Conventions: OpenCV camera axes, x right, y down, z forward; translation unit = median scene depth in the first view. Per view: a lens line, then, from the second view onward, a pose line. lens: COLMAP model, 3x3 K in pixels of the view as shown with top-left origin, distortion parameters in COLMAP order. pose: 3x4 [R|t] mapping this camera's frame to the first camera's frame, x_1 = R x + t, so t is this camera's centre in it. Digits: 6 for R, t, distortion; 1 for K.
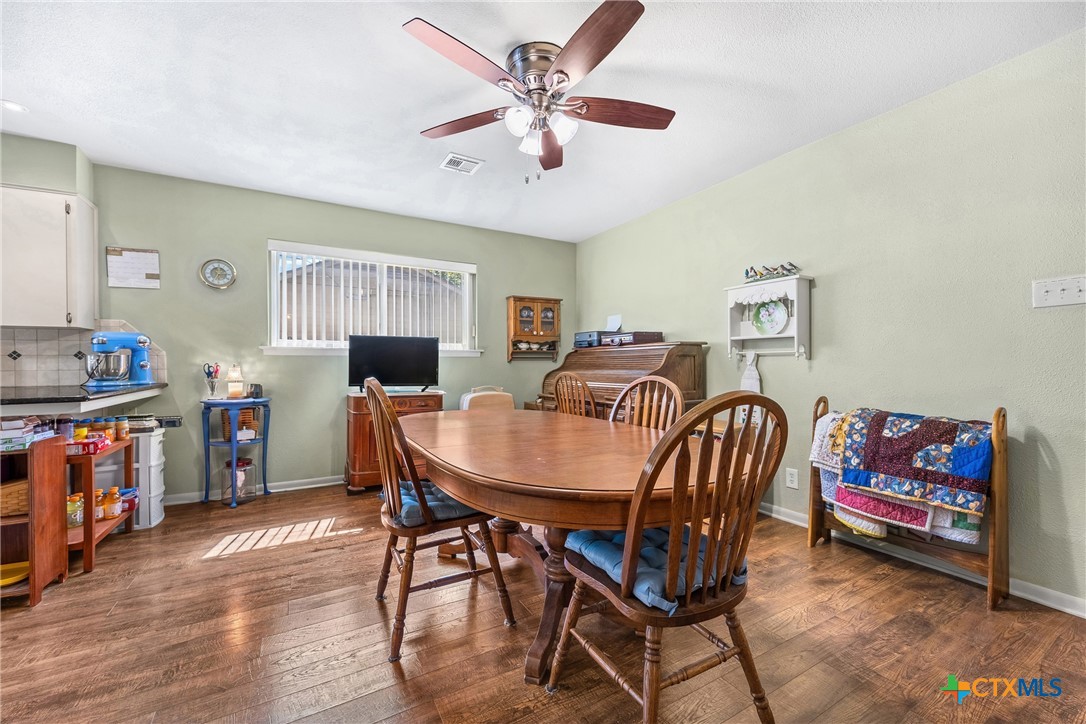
lens RADIAL K [[434.8, 0, 542.9], [0, 434.8, 362.3], [0, 0, 1]] dist [-0.001941, -0.000486]
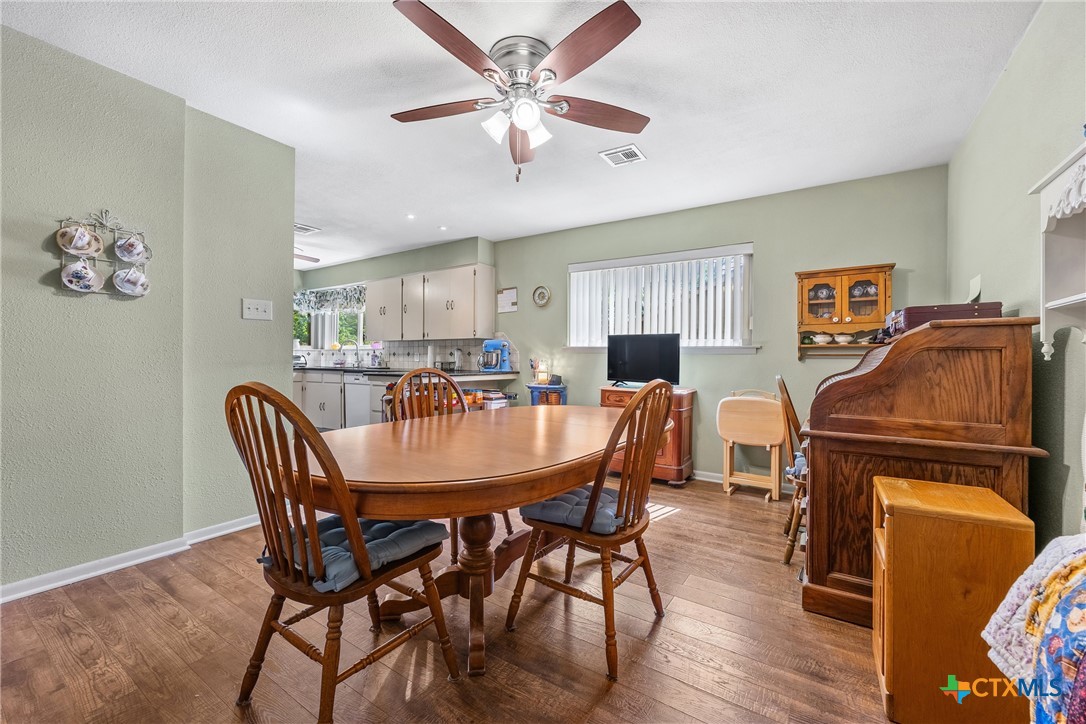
lens RADIAL K [[434.8, 0, 540.3], [0, 434.8, 359.4], [0, 0, 1]] dist [-0.001941, -0.000486]
pose [[0.449012, 0.006327, -0.893503, 0.574978], [-0.011743, 0.999930, 0.001179, 0.001610], [0.893449, 0.009963, 0.449055, 0.385233]]
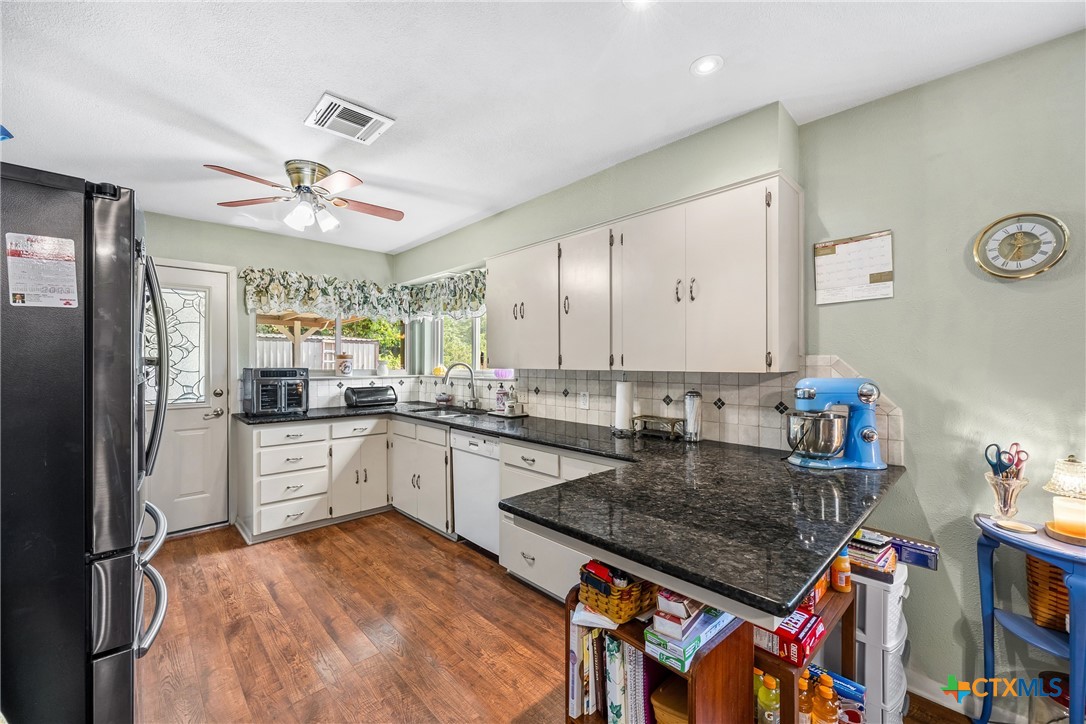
lens RADIAL K [[434.8, 0, 543.8], [0, 434.8, 362.6], [0, 0, 1]] dist [-0.001941, -0.000486]
pose [[0.240496, 0.006422, -0.970629, -0.458608], [-0.003993, 0.999976, 0.005627, -0.088748], [0.970642, 0.002522, 0.240516, 0.438446]]
